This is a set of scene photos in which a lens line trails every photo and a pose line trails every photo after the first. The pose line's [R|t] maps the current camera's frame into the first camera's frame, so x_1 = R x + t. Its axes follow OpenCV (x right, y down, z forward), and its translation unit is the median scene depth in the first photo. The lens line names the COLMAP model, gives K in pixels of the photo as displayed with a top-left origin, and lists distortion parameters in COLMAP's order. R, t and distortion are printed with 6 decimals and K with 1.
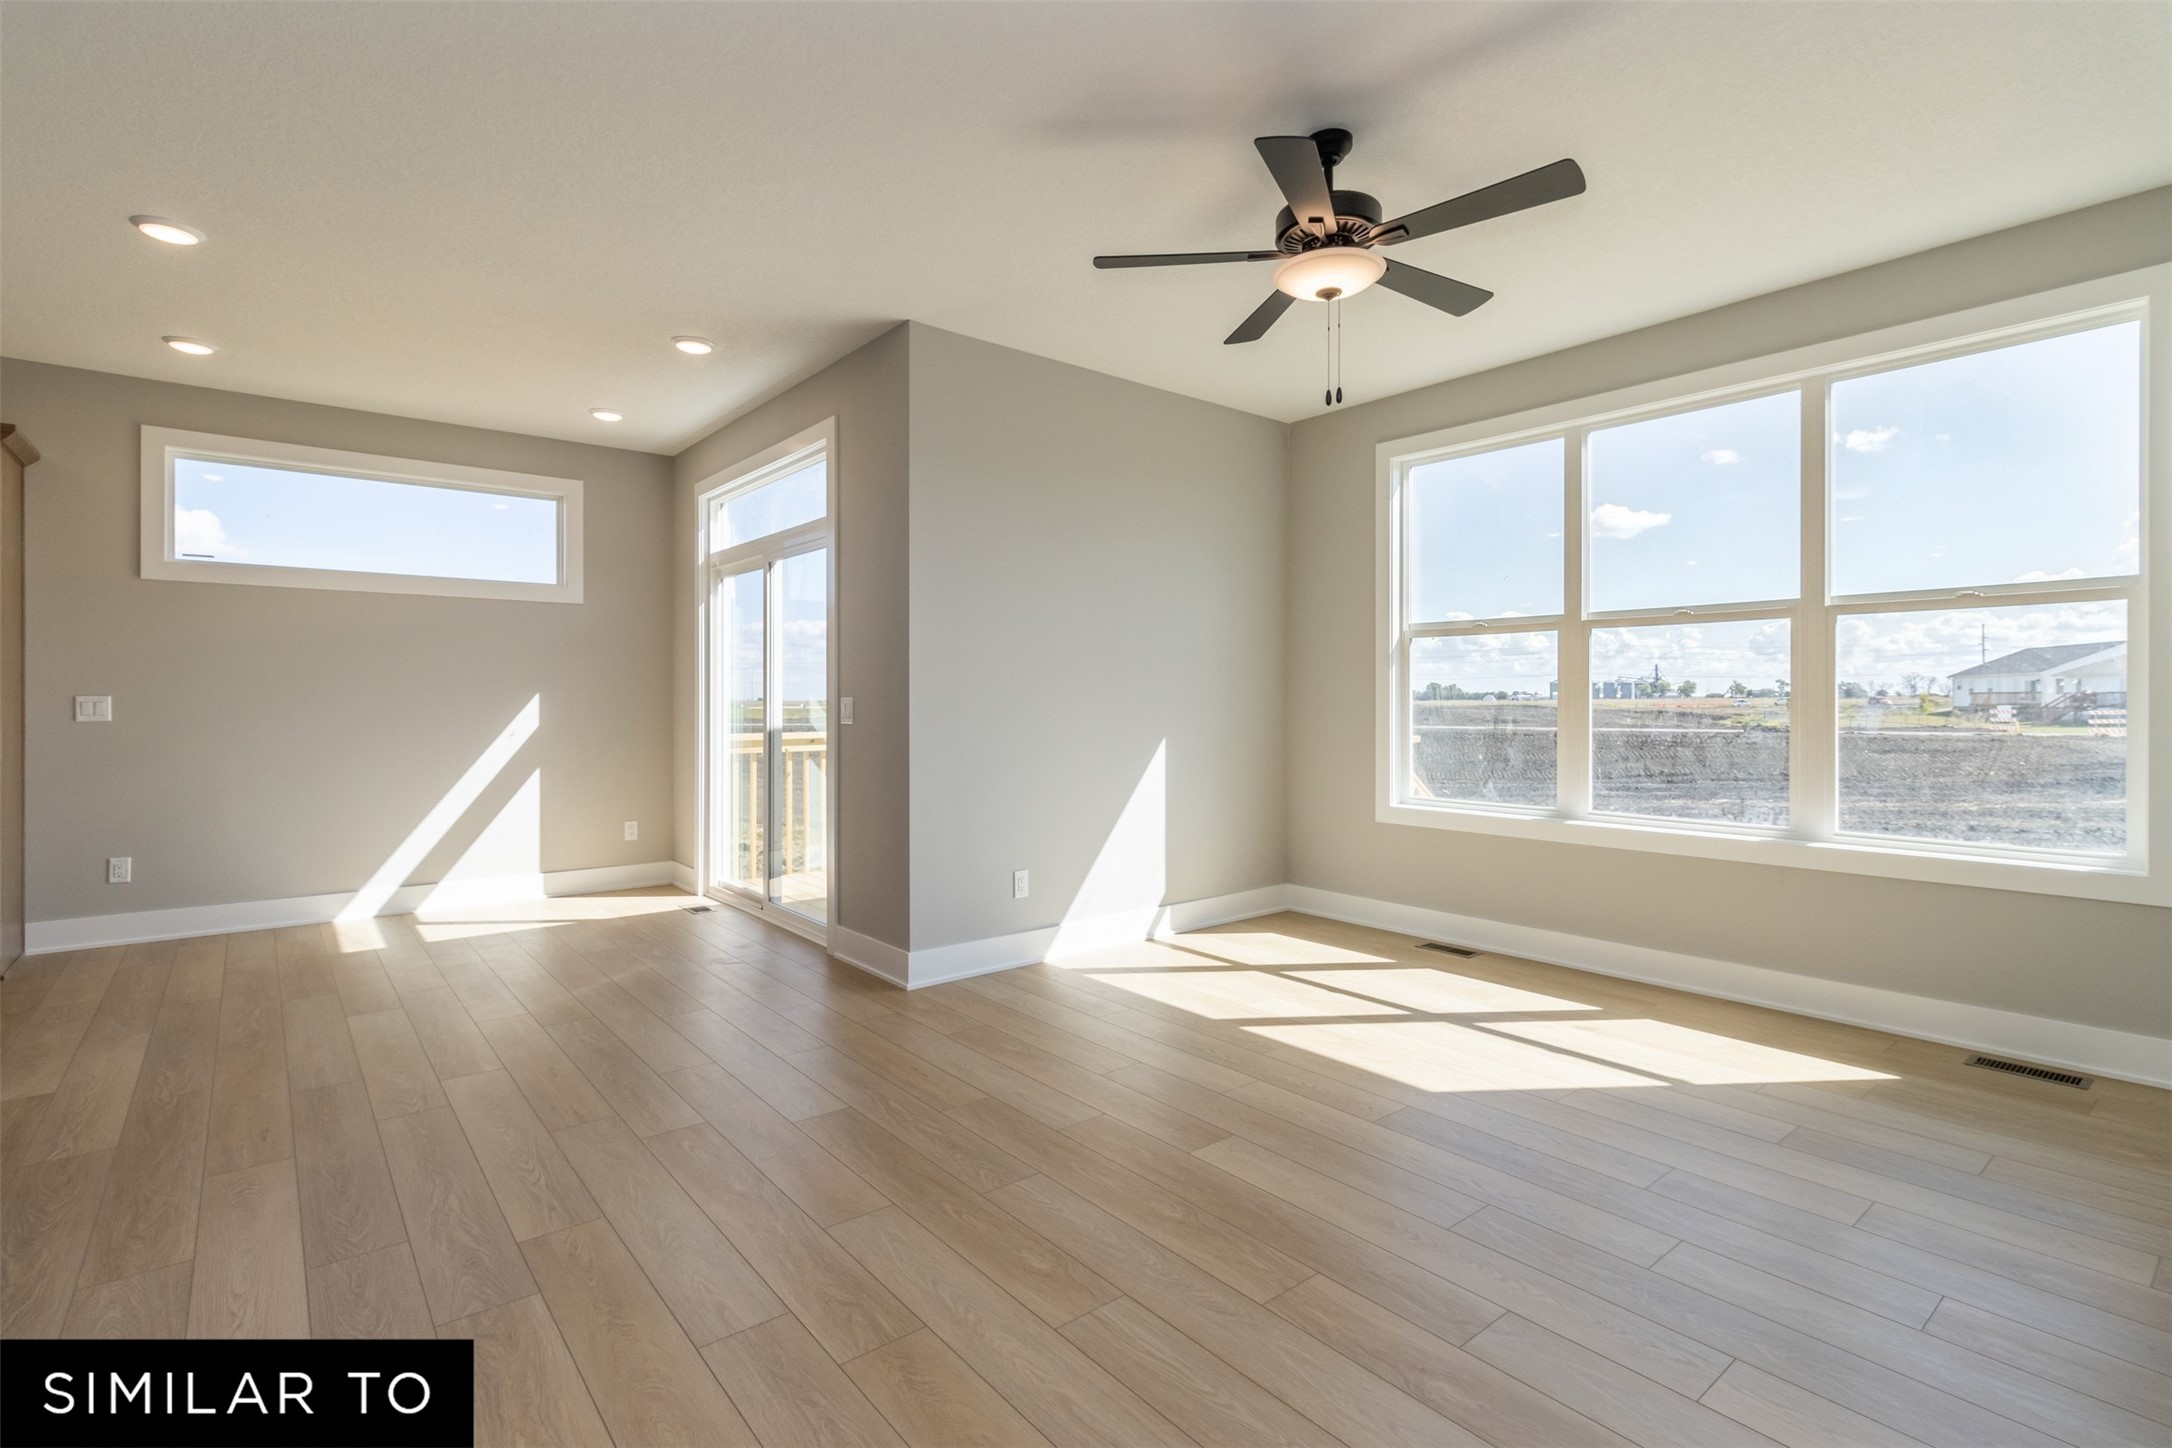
lens RADIAL K [[1012.4, 0, 1093.6], [0, 1012.4, 704.0], [0, 0, 1]] dist [0.003567, 0.000461]
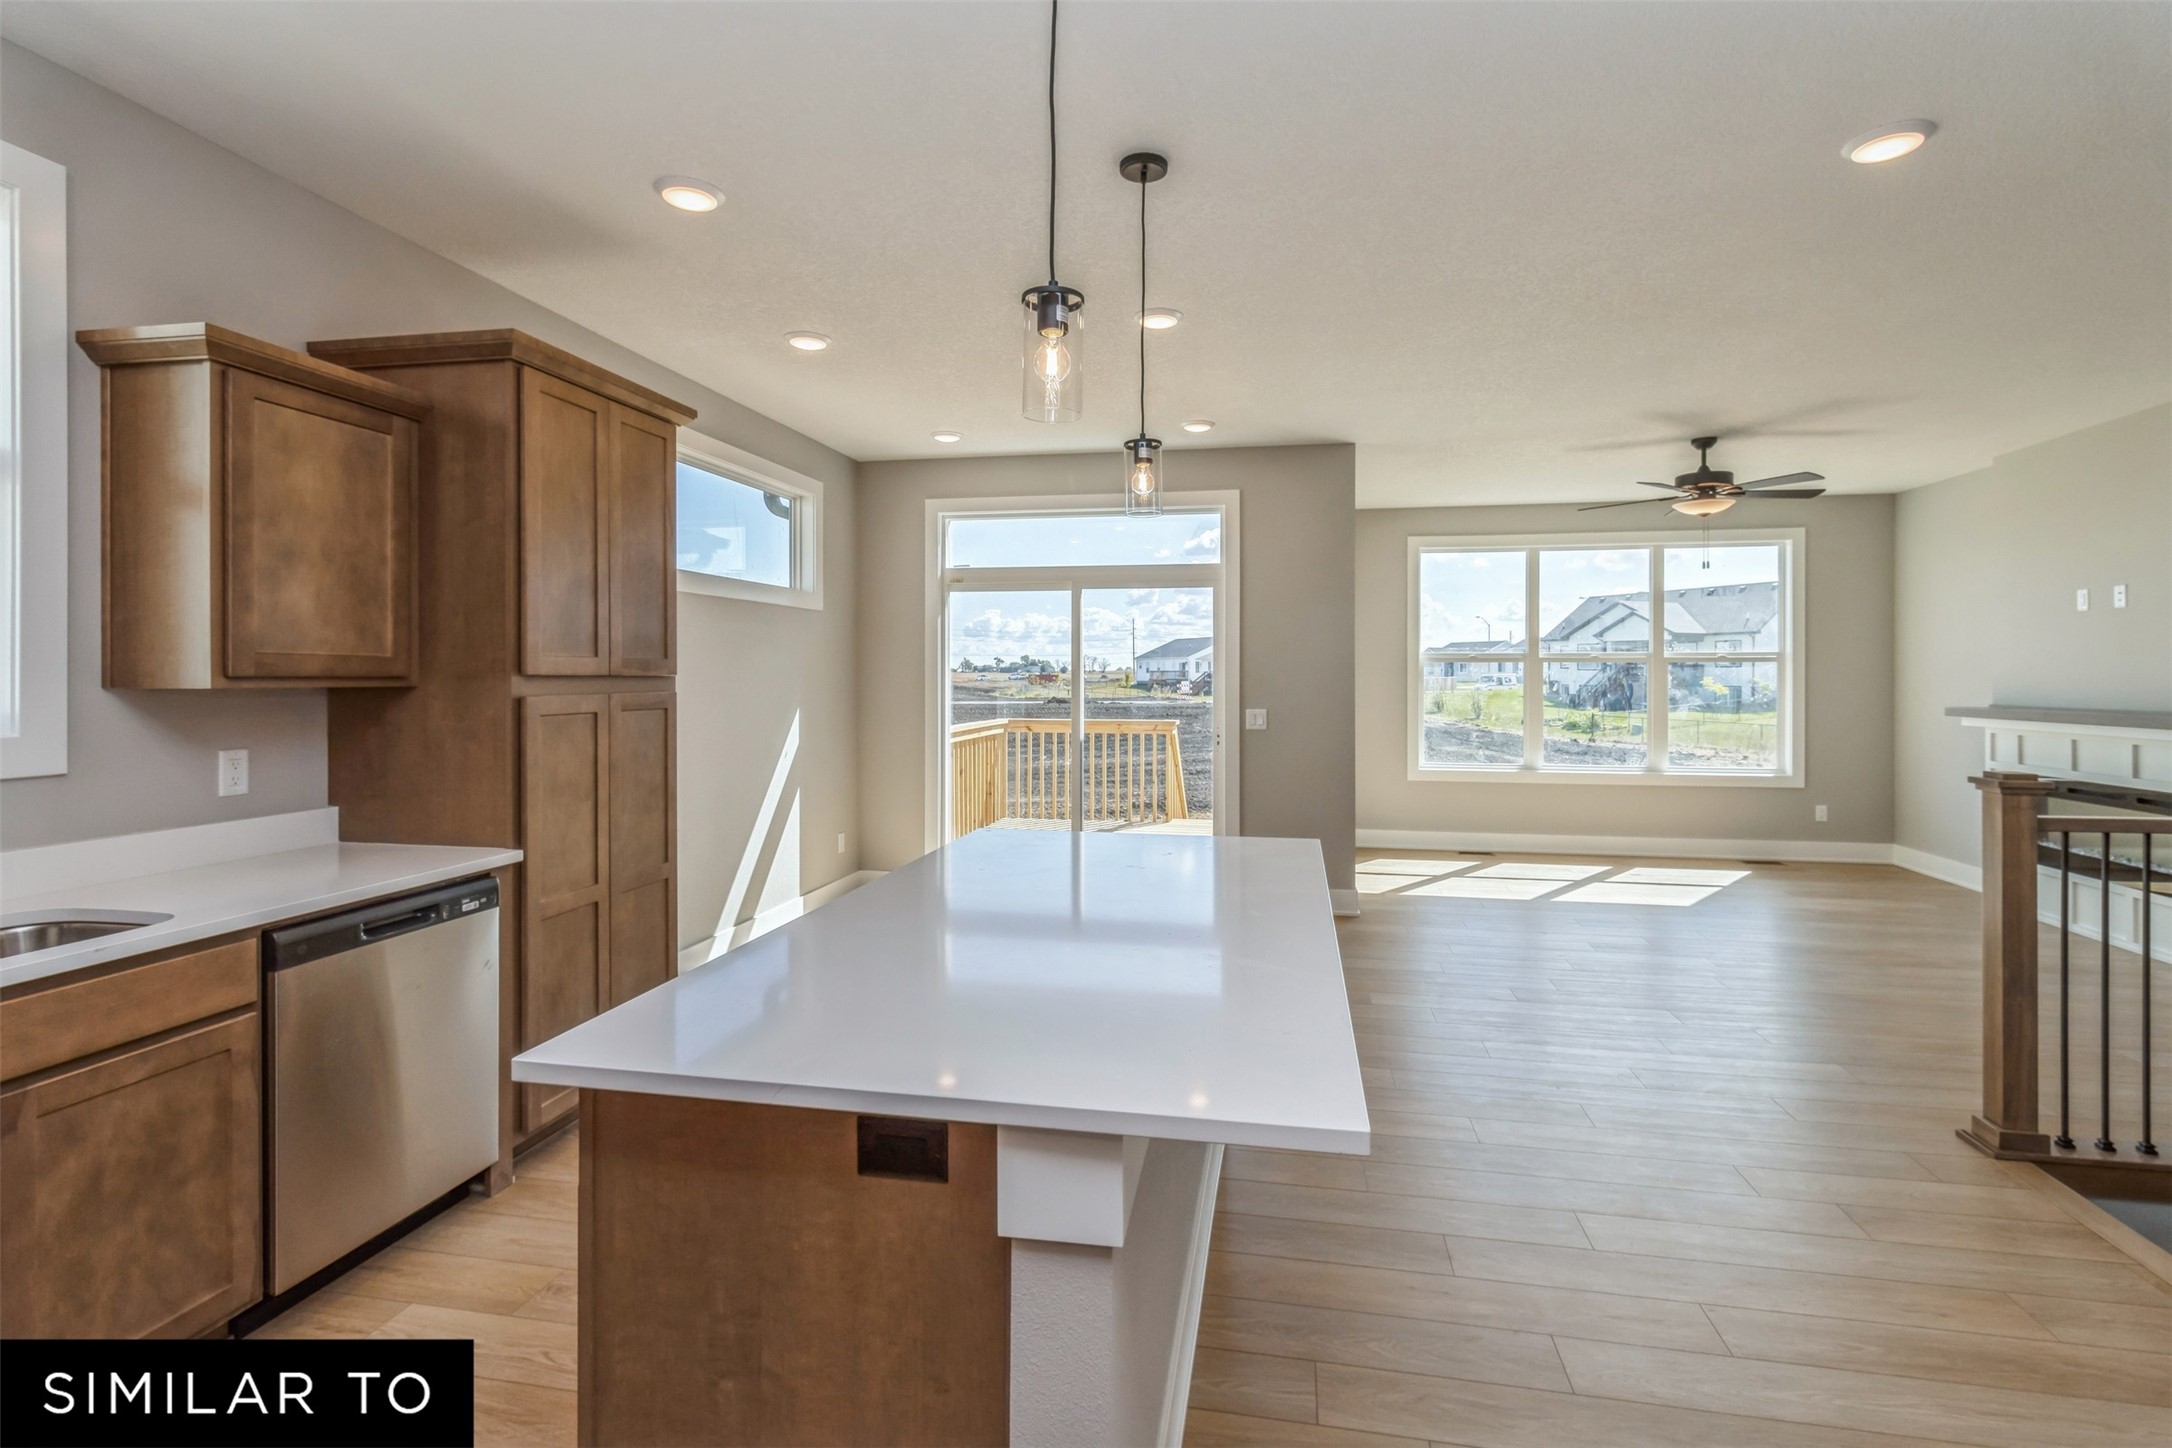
lens RADIAL K [[1015.4, 0, 1095.3], [0, 1015.4, 681.2], [0, 0, 1]] dist [0.002097, 0.000547]
pose [[0.769534, -0.003275, 0.638598, -1.186993], [0.001553, 0.999993, 0.003257, -0.045427], [-0.638604, -0.001514, 0.769534, 0.121604]]
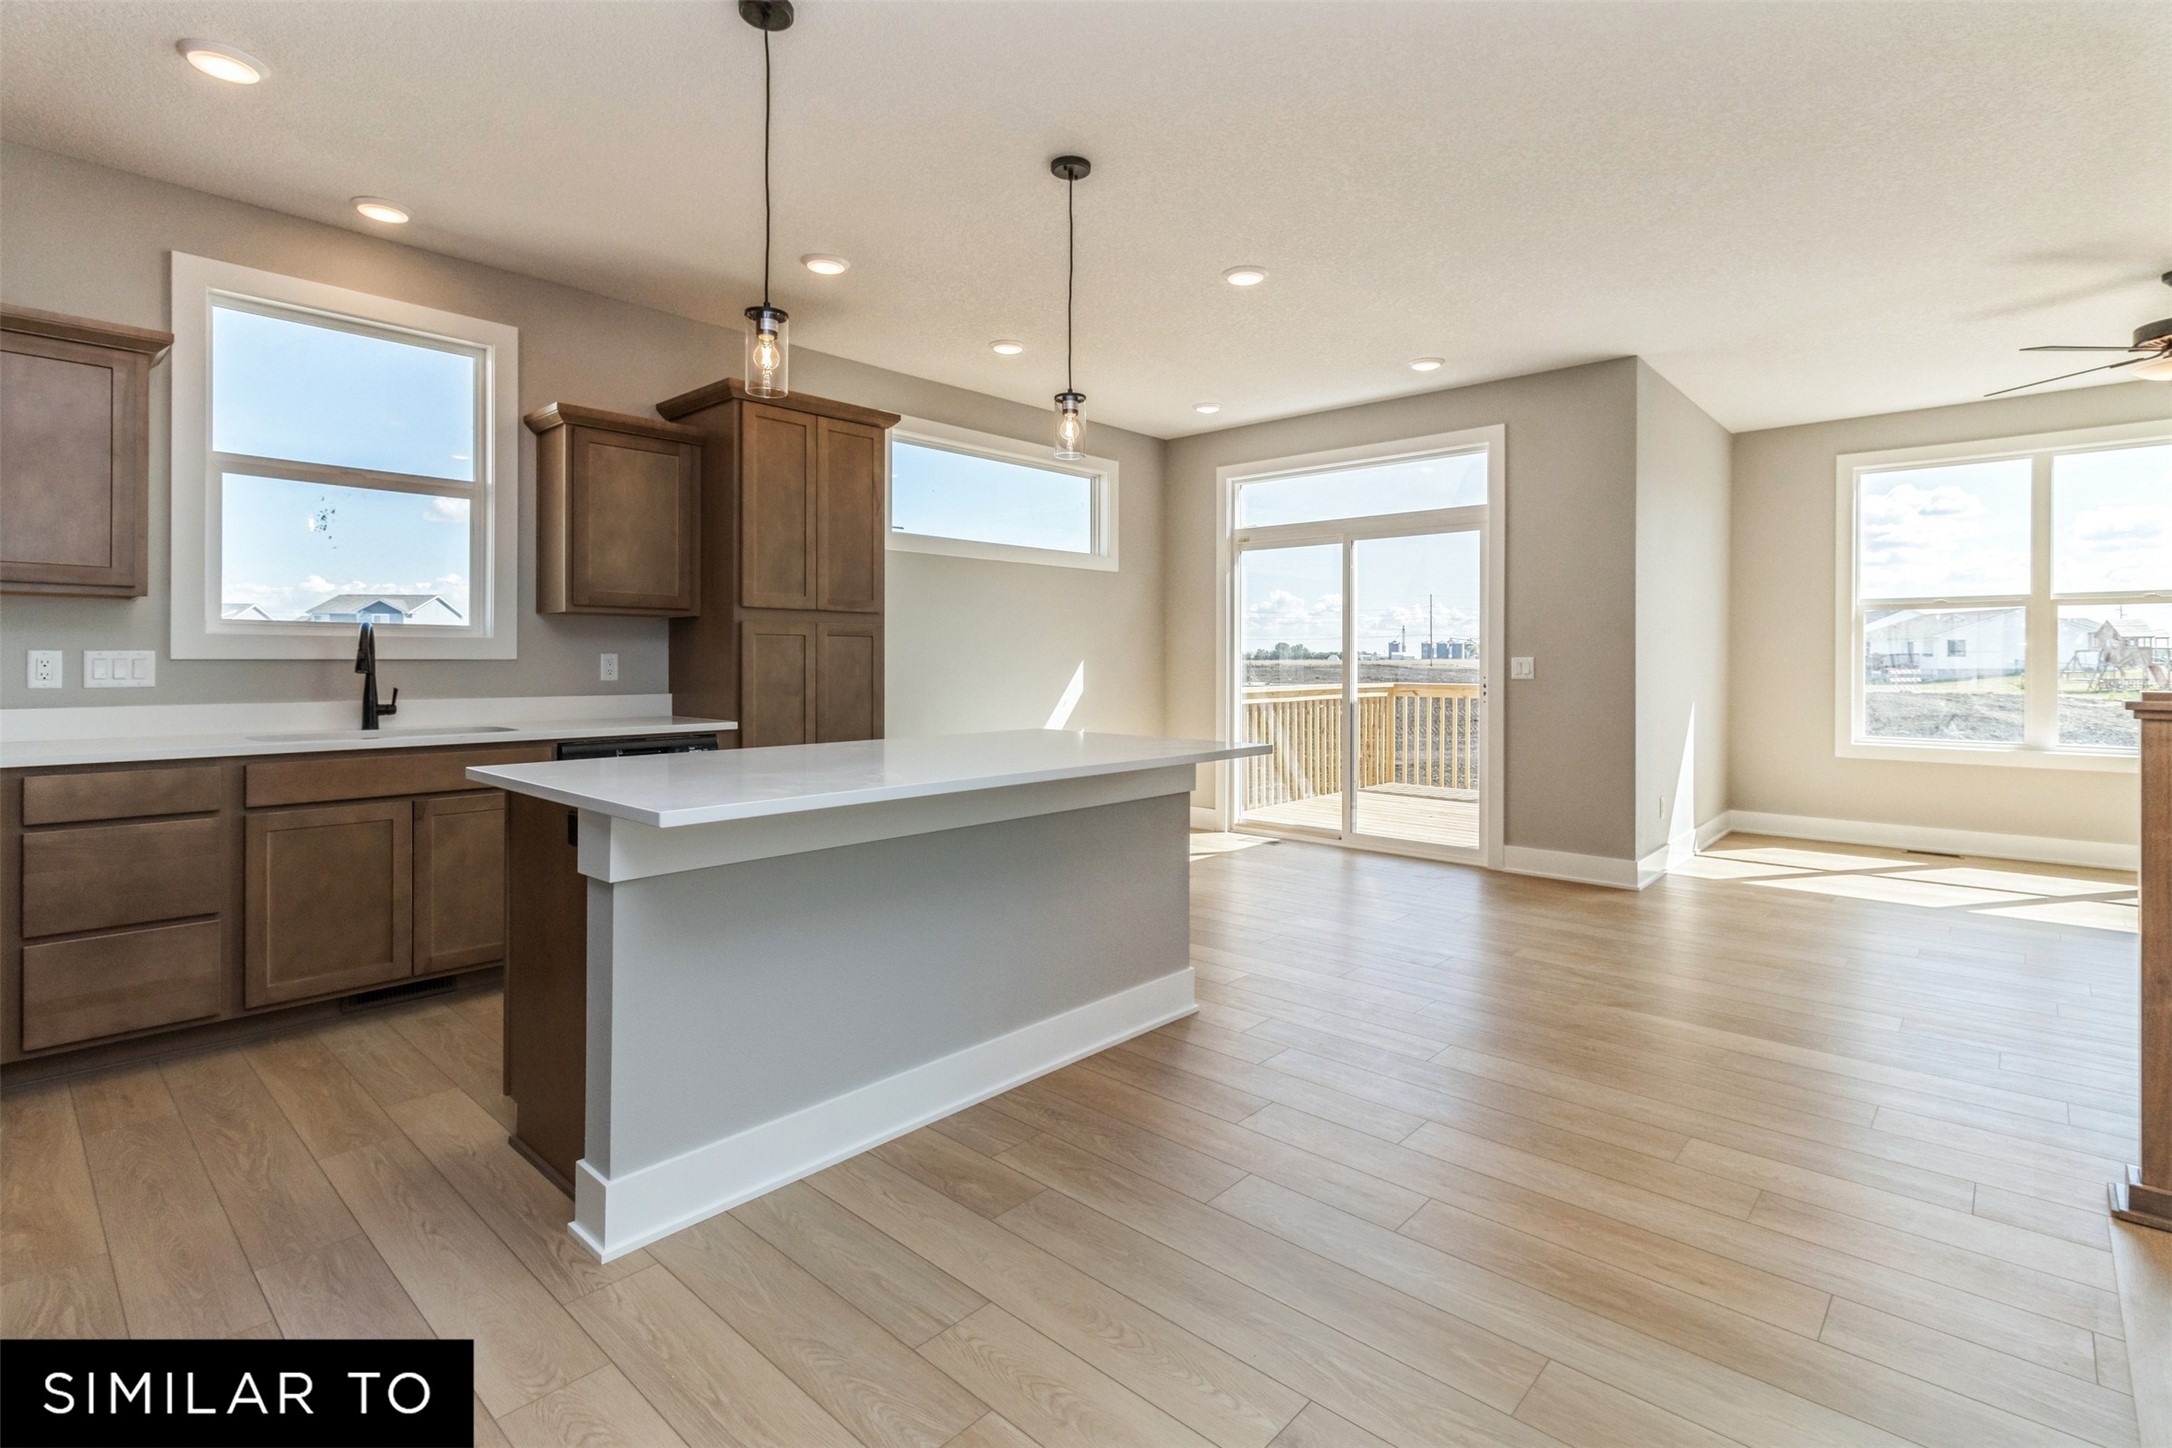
lens RADIAL K [[1021.7, 0, 1091.6], [0, 1021.7, 664.9], [0, 0, 1]] dist [0.005099, 0.000575]
pose [[0.990160, 0.001015, 0.139934, -0.889699], [-0.001313, 0.999997, 0.002039, 0.000713], [-0.139931, -0.002203, 0.990159, -0.138123]]
